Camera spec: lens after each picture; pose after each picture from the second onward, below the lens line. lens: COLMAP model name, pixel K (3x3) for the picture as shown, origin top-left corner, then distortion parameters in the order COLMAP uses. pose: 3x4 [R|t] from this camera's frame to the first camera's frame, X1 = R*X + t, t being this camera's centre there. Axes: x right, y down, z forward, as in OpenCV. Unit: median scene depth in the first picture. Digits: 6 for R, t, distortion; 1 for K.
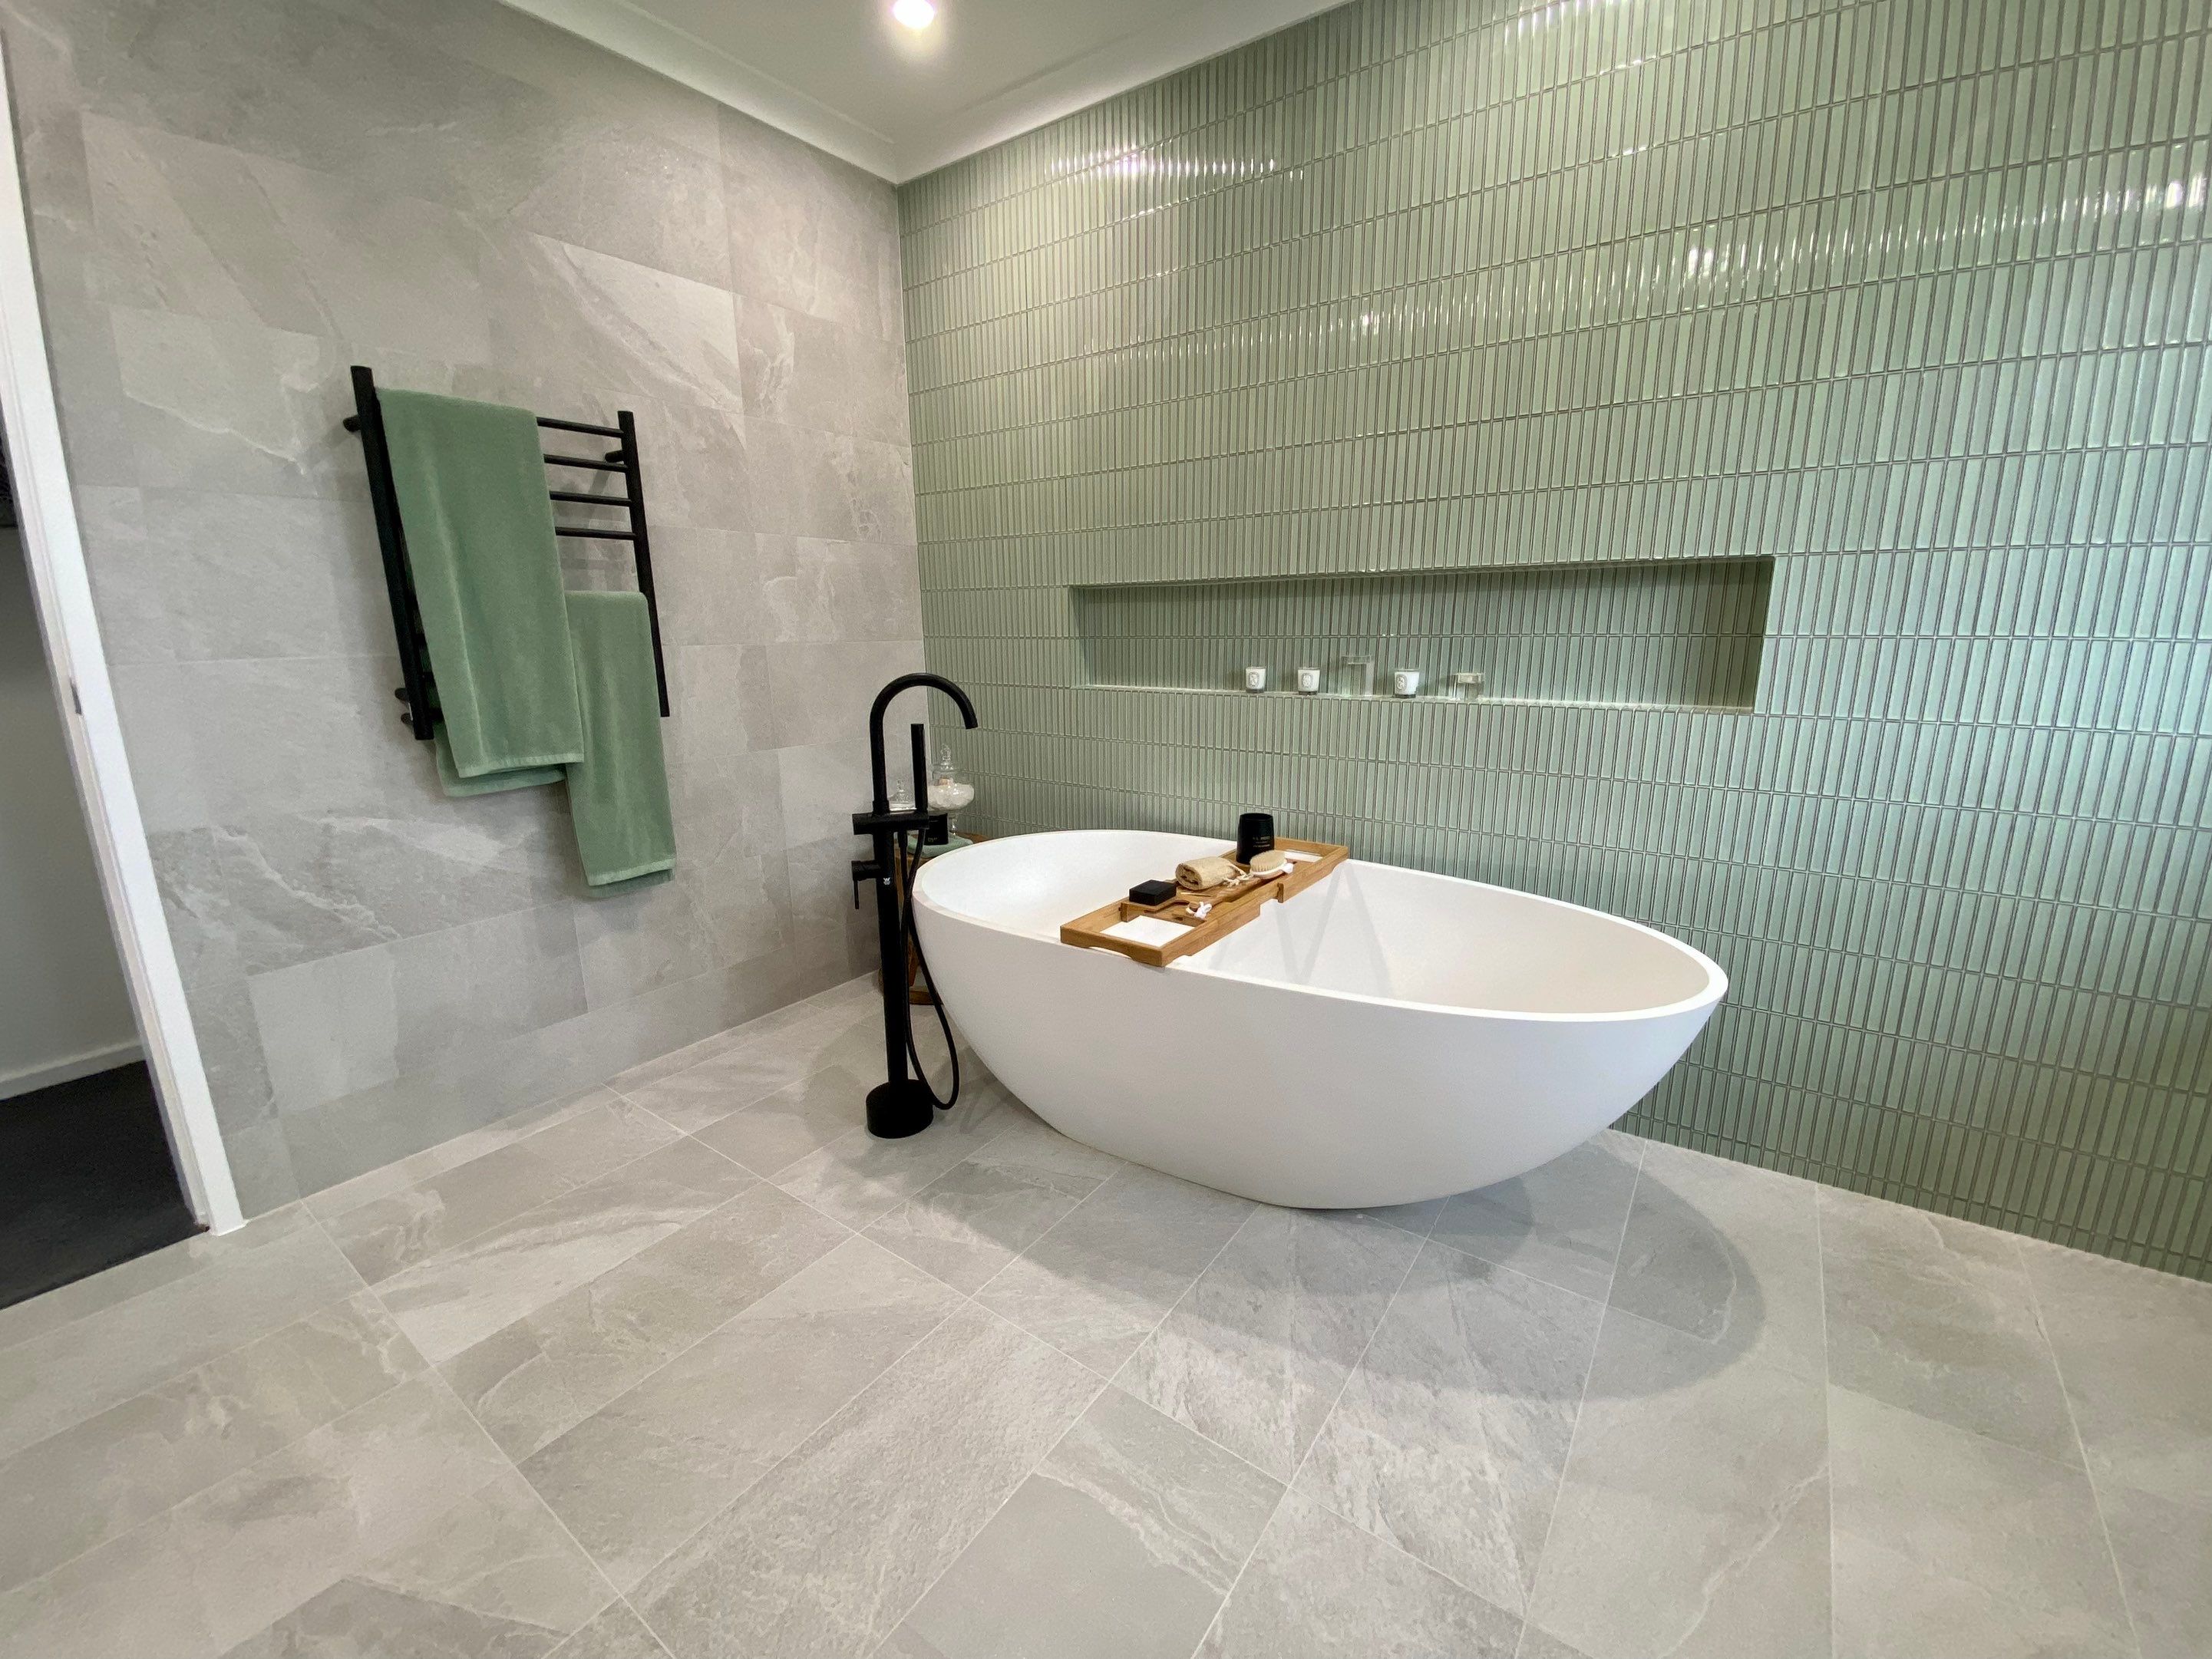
lens RADIAL K [[894.5, 0, 1115.7], [0, 894.5, 824.6], [0, 0, 1]] dist [0.014483, -0.016564]
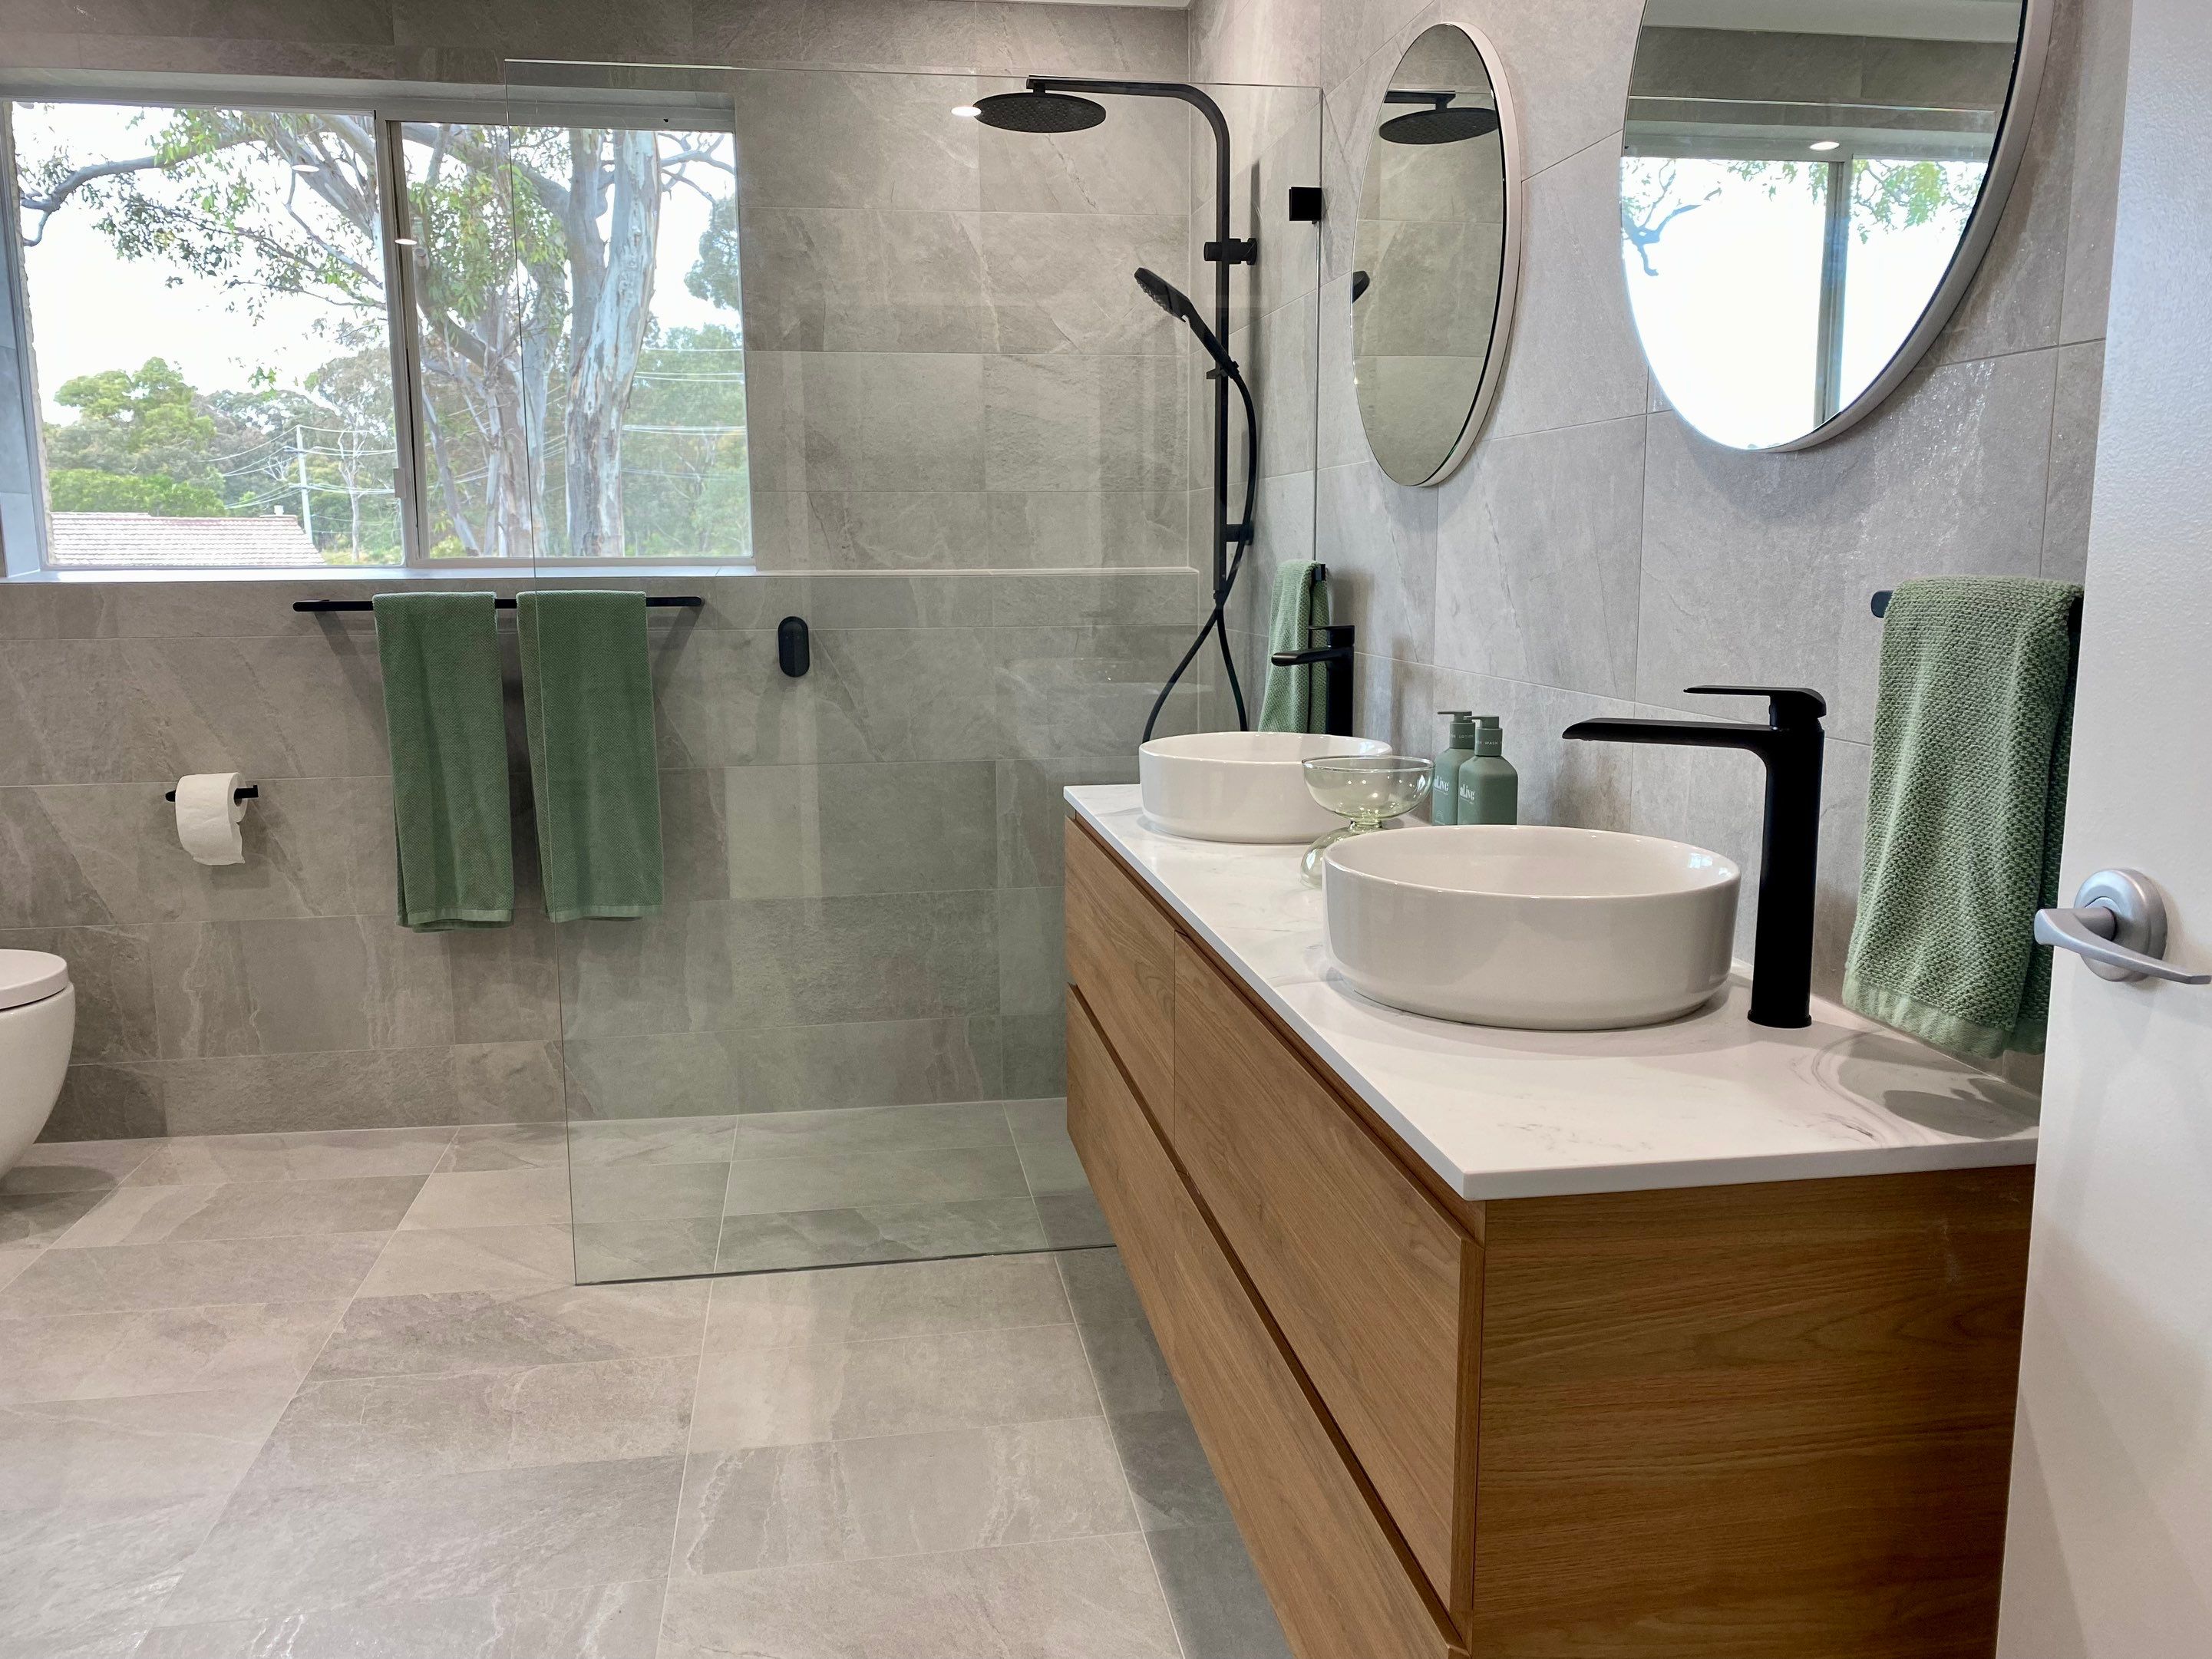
lens RADIAL K [[1697.1, 0, 1089.2], [0, 1697.1, 820.3], [0, 0, 1]] dist [0.034630, -0.038658]
pose [[-0.698485, -0.097031, 0.709016, -0.968743], [0.172981, 0.938492, 0.298847, -0.216130], [-0.694404, 0.331386, -0.638738, 0.725106]]
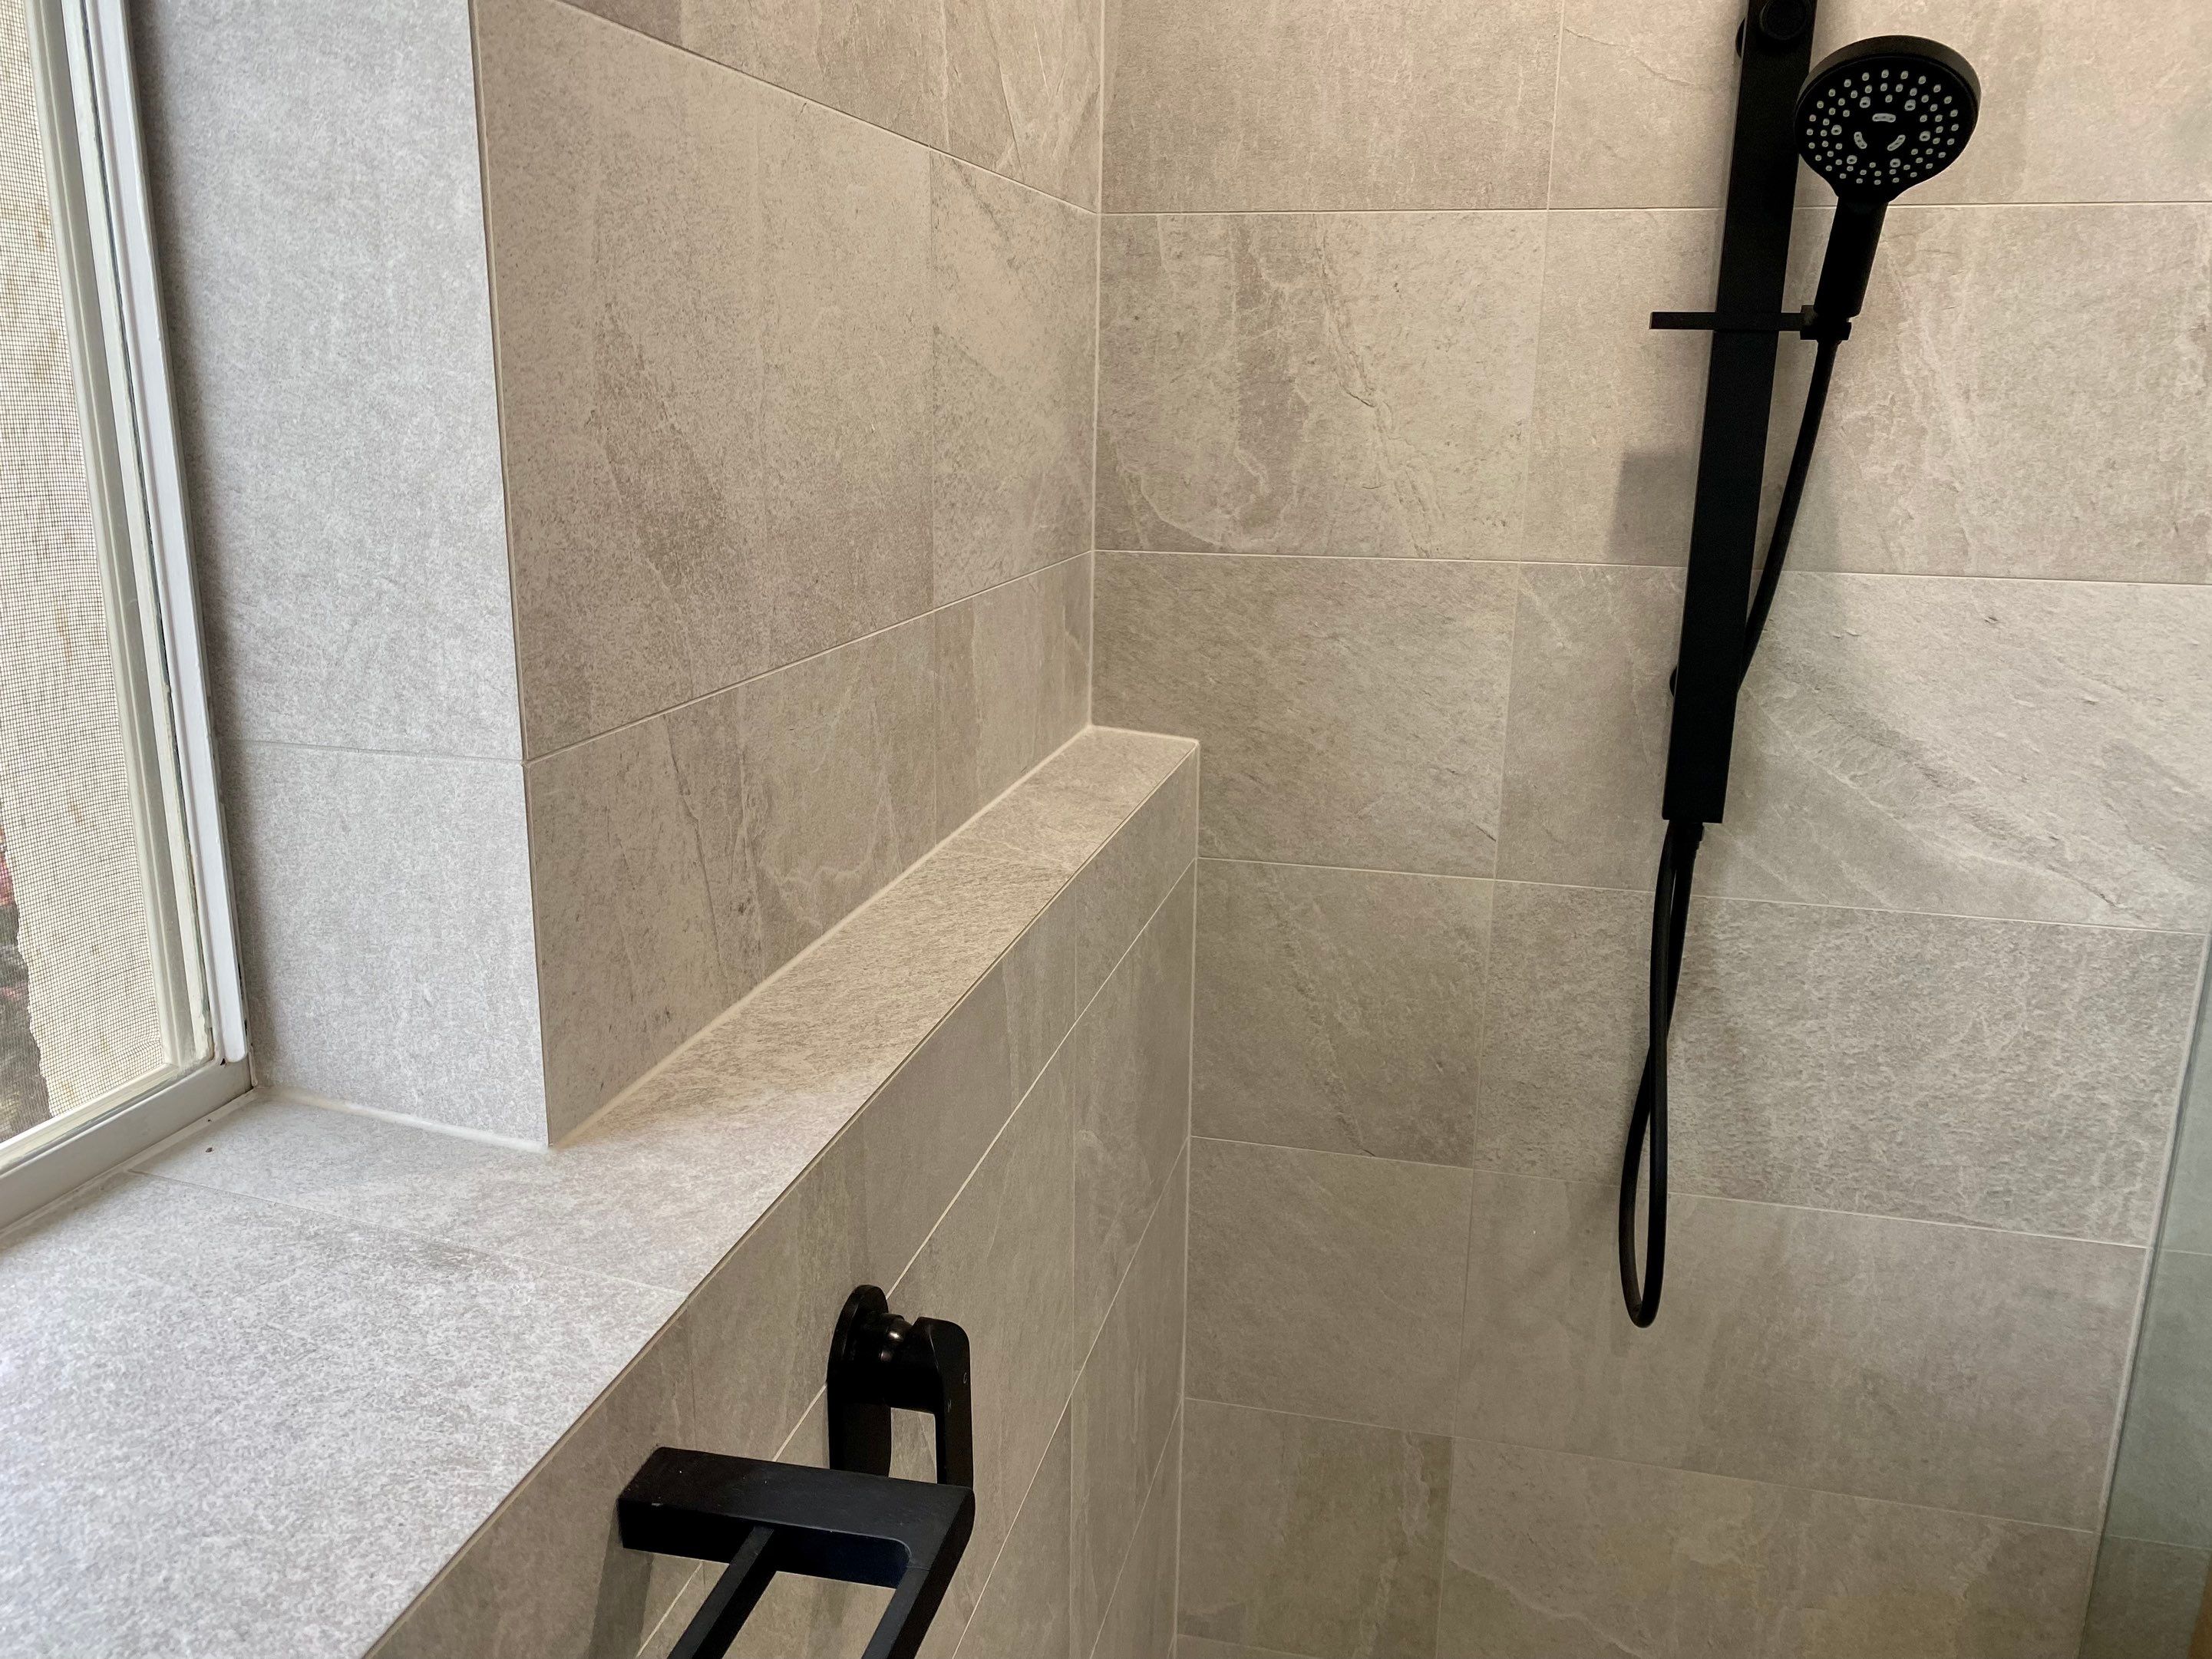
lens RADIAL K [[1697.1, 0, 1081.3], [0, 1697.1, 834.3], [0, 0, 1]] dist [0.034630, -0.038658]
pose [[-0.928869, 0.094001, -0.358283, 0.720939], [-0.084313, 0.888216, 0.451623, -0.212997], [0.360686, 0.449706, -0.817111, -0.023960]]
